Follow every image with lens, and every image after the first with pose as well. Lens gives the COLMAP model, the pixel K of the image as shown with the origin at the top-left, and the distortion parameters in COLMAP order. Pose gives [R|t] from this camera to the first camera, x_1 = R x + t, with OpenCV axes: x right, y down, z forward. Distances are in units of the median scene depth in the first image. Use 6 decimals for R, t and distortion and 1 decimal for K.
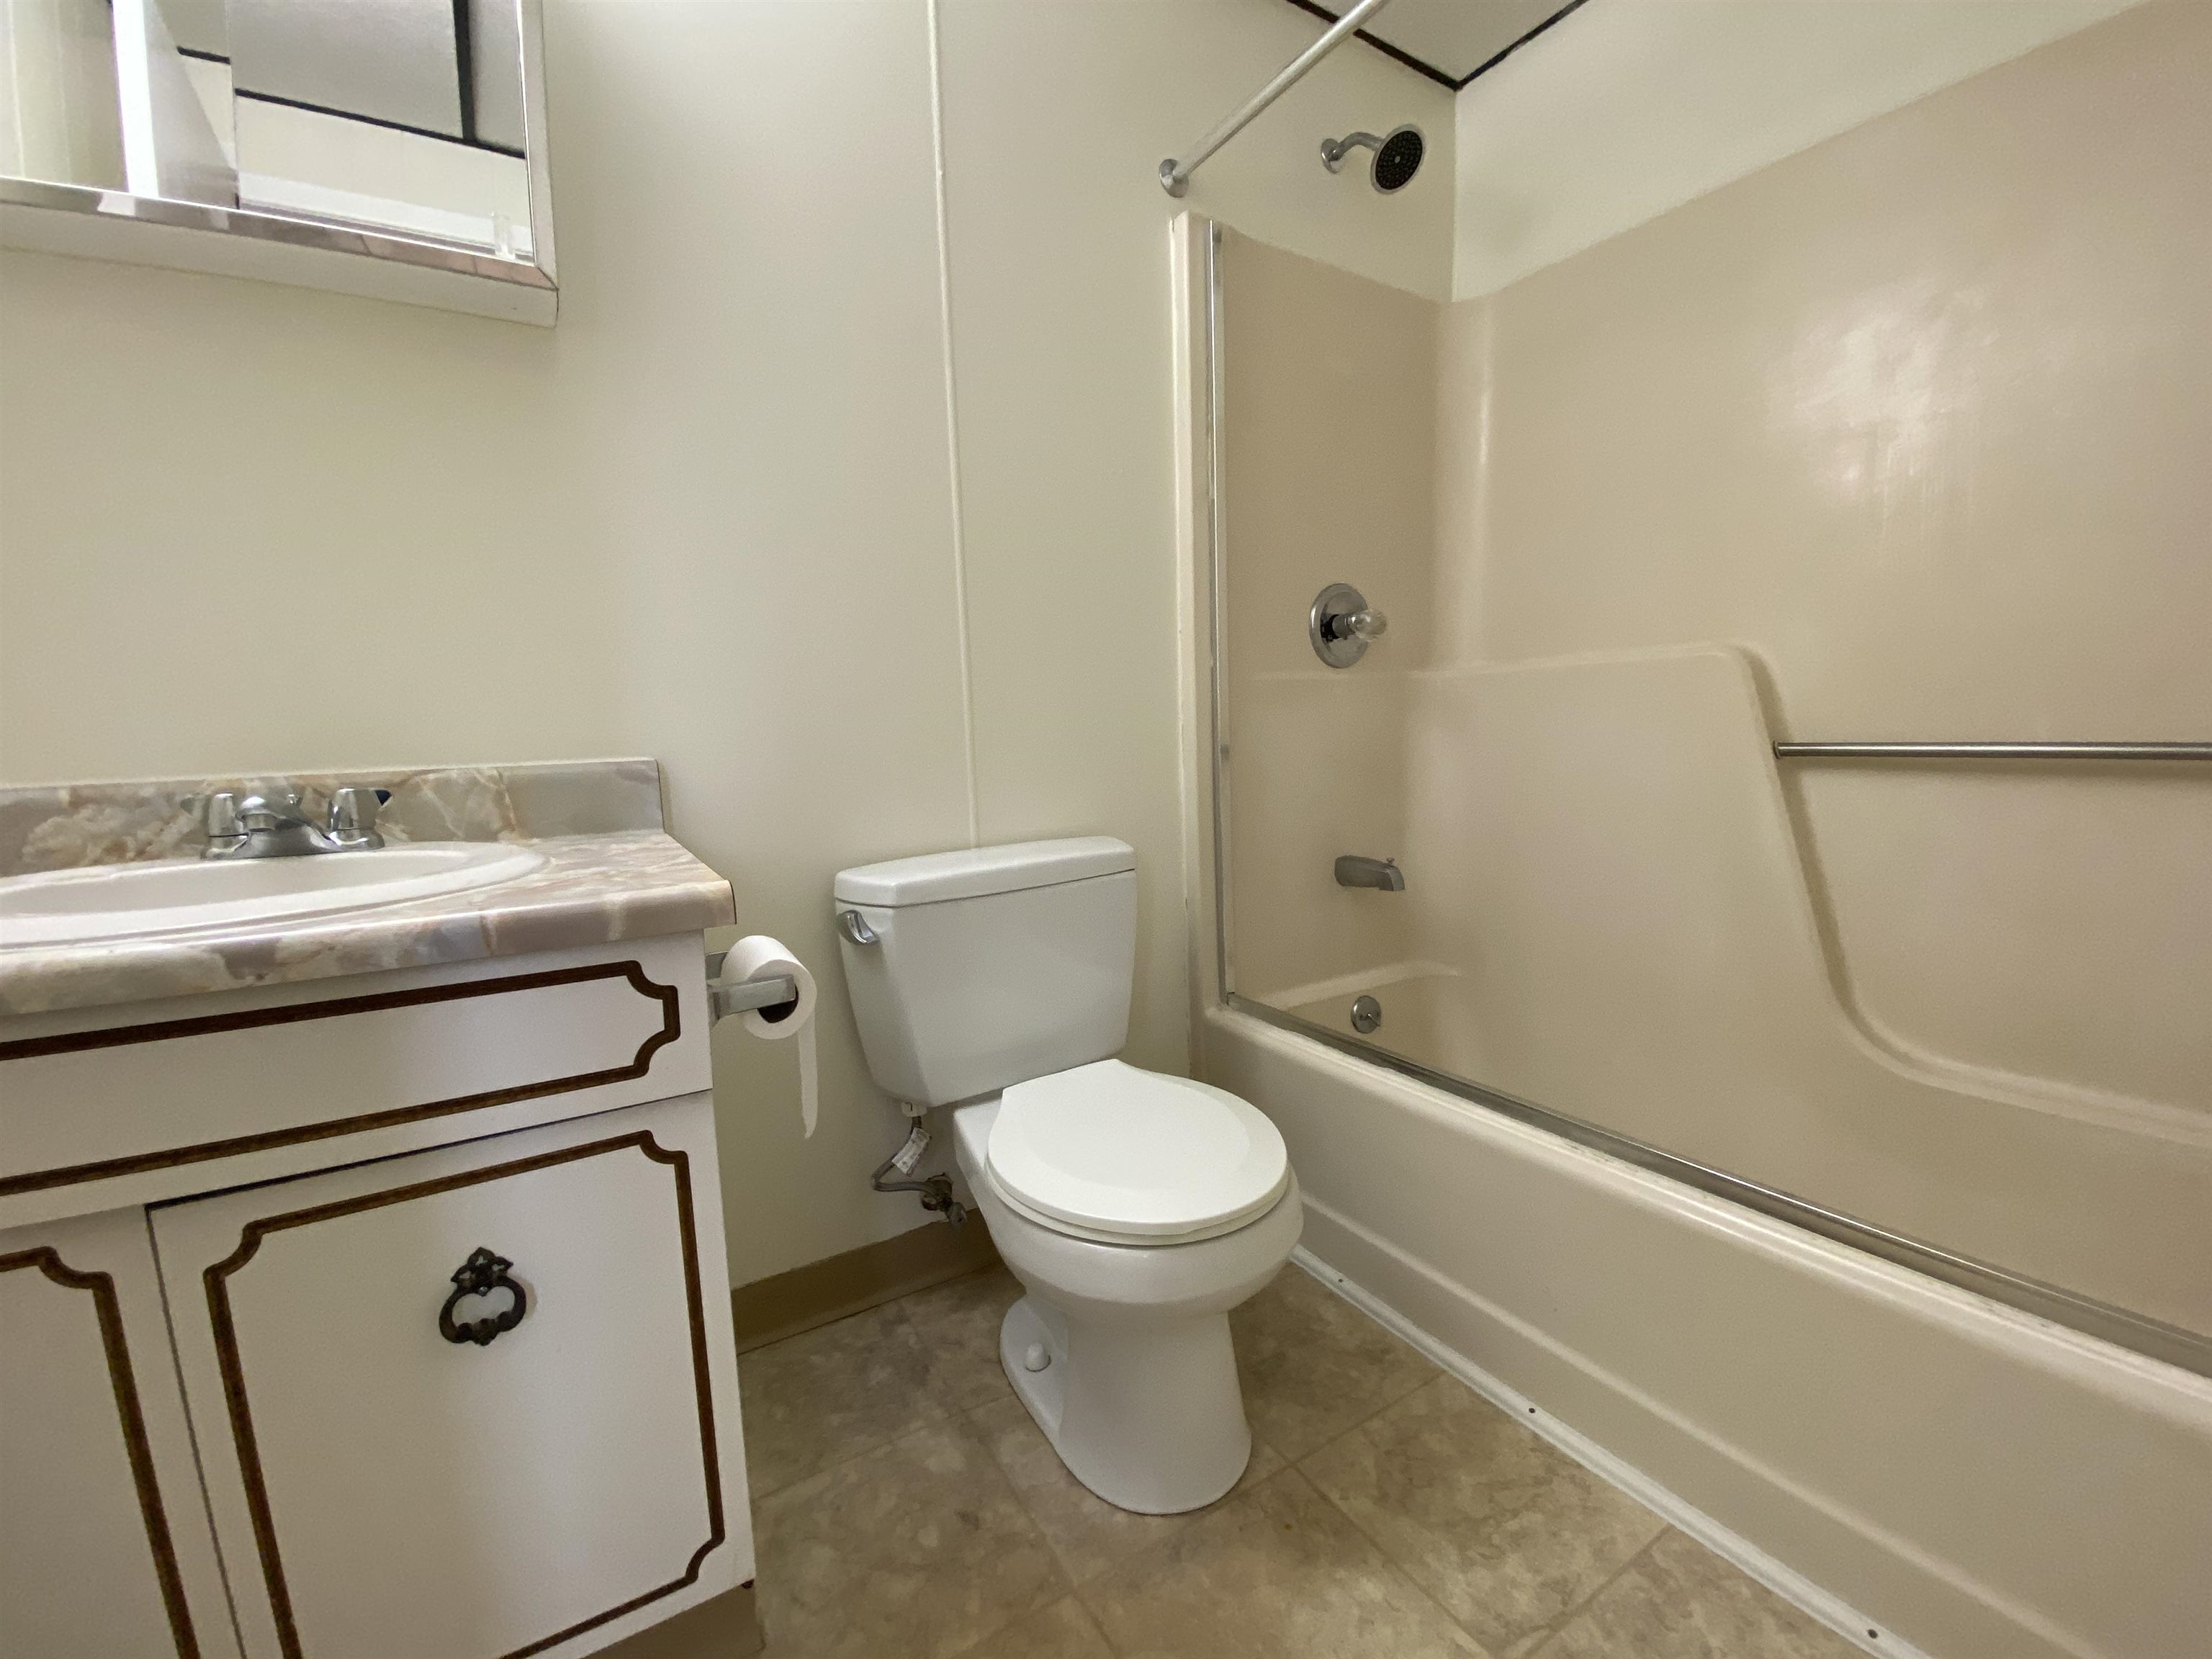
lens RADIAL K [[893.9, 0, 1108.3], [0, 893.9, 824.4], [0, 0, 1]] dist [0.021512, -0.021167]
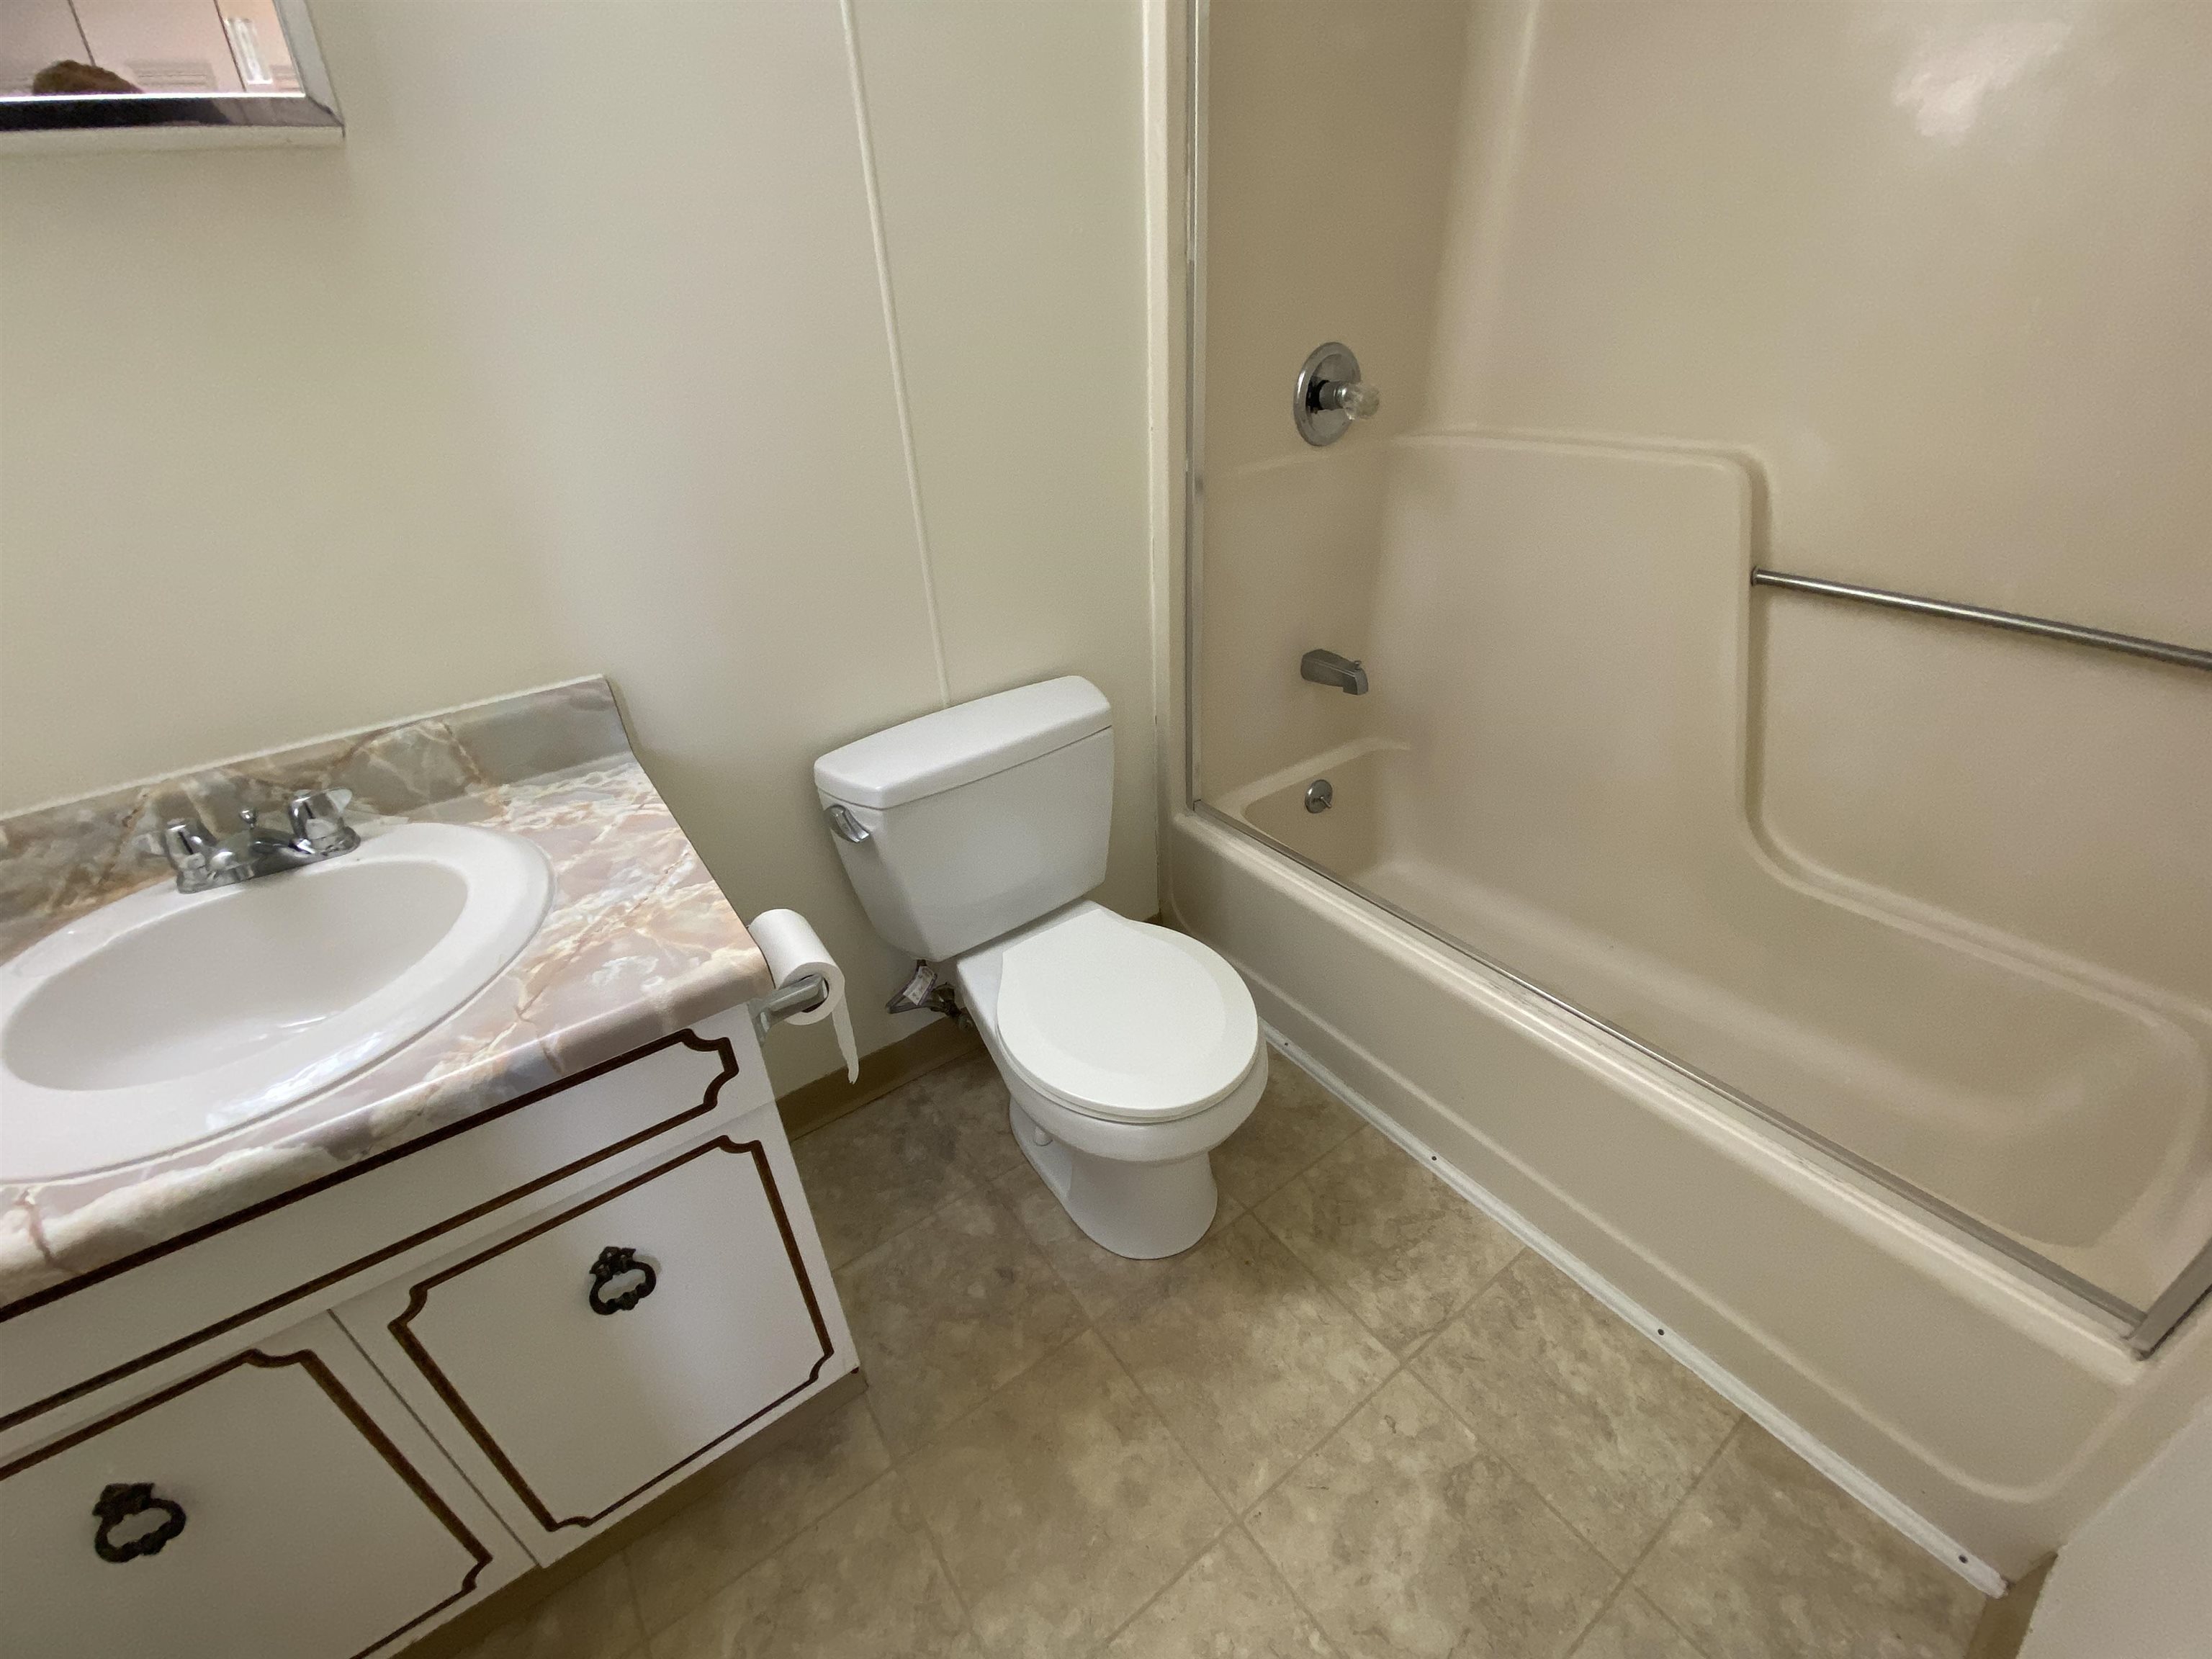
lens RADIAL K [[893.9, 0, 1108.3], [0, 893.9, 824.4], [0, 0, 1]] dist [0.021512, -0.021167]
pose [[0.997024, -0.045770, 0.062036, -0.055874], [0.017099, 0.915937, 0.400958, -0.337259], [-0.075172, -0.398704, 0.913994, 0.055739]]
